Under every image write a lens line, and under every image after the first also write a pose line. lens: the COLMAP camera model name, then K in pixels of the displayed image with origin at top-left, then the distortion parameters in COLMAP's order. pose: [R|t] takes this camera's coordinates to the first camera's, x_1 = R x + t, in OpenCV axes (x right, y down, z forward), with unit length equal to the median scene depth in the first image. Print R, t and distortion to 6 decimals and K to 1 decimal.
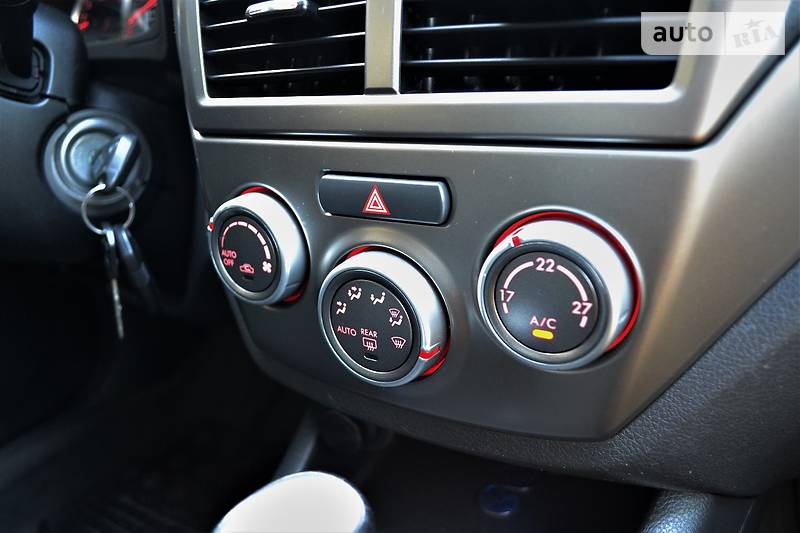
lens RADIAL K [[649.8, 0, 400.0], [0, 649.8, 266.5], [0, 0, 1]] dist [-0.092805, 0.021030]
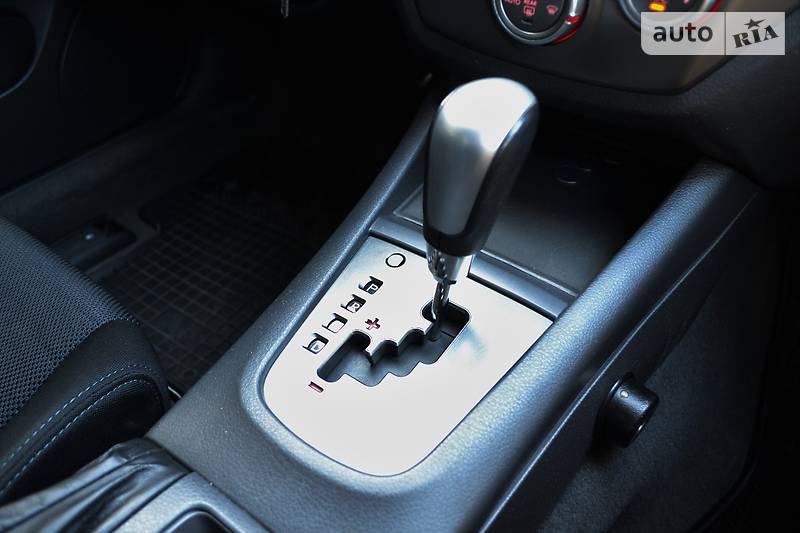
lens RADIAL K [[649.8, 0, 400.0], [0, 649.8, 266.5], [0, 0, 1]] dist [-0.092805, 0.021030]
pose [[0.994329, 0.106346, 0.000289, -0.264873], [-0.100274, 0.936647, 0.335615, 0.199187], [0.035421, -0.333740, 0.941999, -0.521399]]
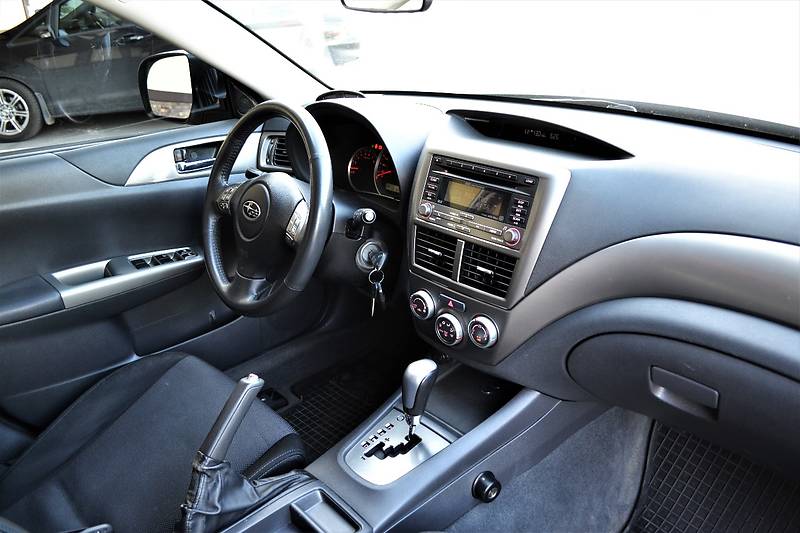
lens RADIAL K [[649.8, 0, 400.0], [0, 649.8, 266.5], [0, 0, 1]] dist [-0.092805, 0.021030]
pose [[0.965829, 0.145763, -0.214308, 0.502019], [-0.131433, 0.988113, 0.079738, -0.612218], [0.223384, -0.048846, 0.973506, -3.133176]]
